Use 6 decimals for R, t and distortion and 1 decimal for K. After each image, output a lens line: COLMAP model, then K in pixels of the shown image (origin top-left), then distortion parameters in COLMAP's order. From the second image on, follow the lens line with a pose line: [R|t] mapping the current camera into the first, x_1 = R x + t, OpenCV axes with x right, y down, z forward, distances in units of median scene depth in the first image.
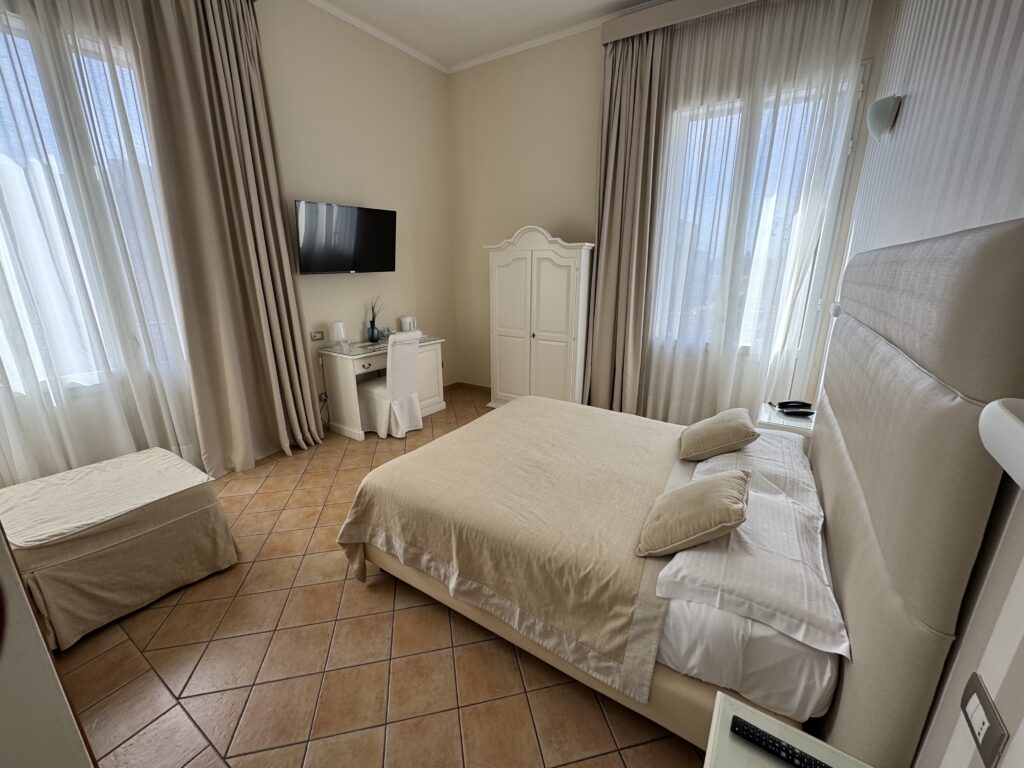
lens RADIAL K [[410.5, 0, 515.0], [0, 410.5, 383.1], [0, 0, 1]] dist [0.000292, 0.000015]
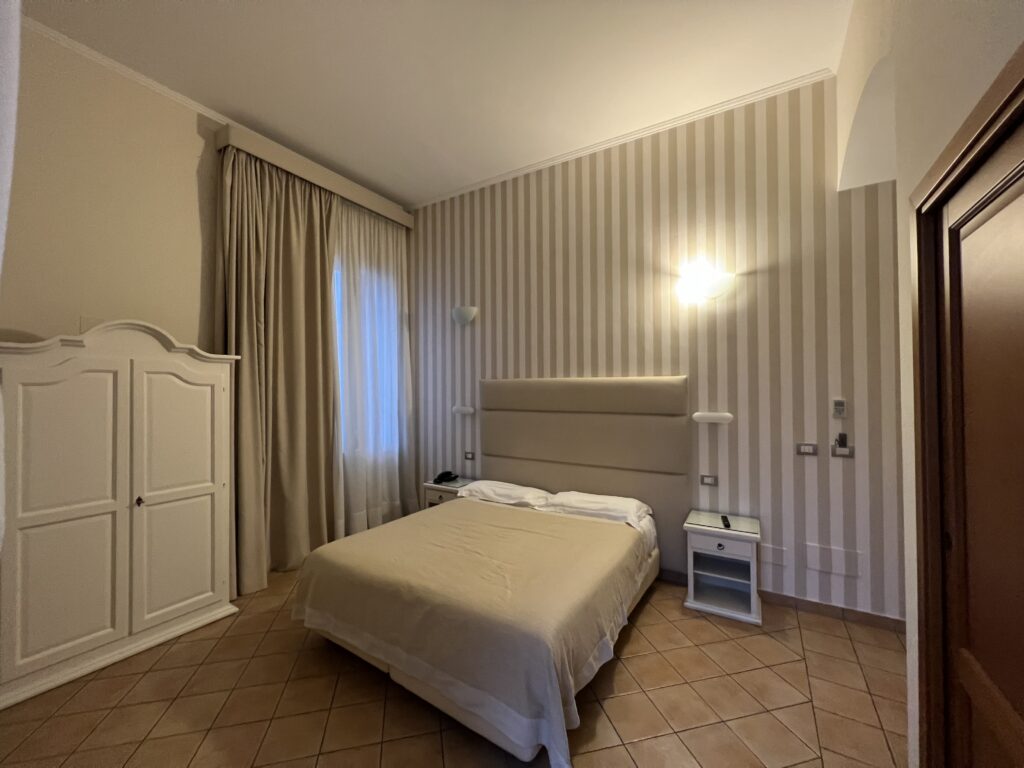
lens RADIAL K [[411.9, 0, 514.1], [0, 411.9, 386.8], [0, 0, 1]] dist [0.000430, -0.000005]
pose [[-0.034018, 0.007450, 0.999393, -0.548306], [0.274247, 0.961657, 0.002166, -0.127796], [-0.961057, 0.274155, -0.034756, 0.474338]]
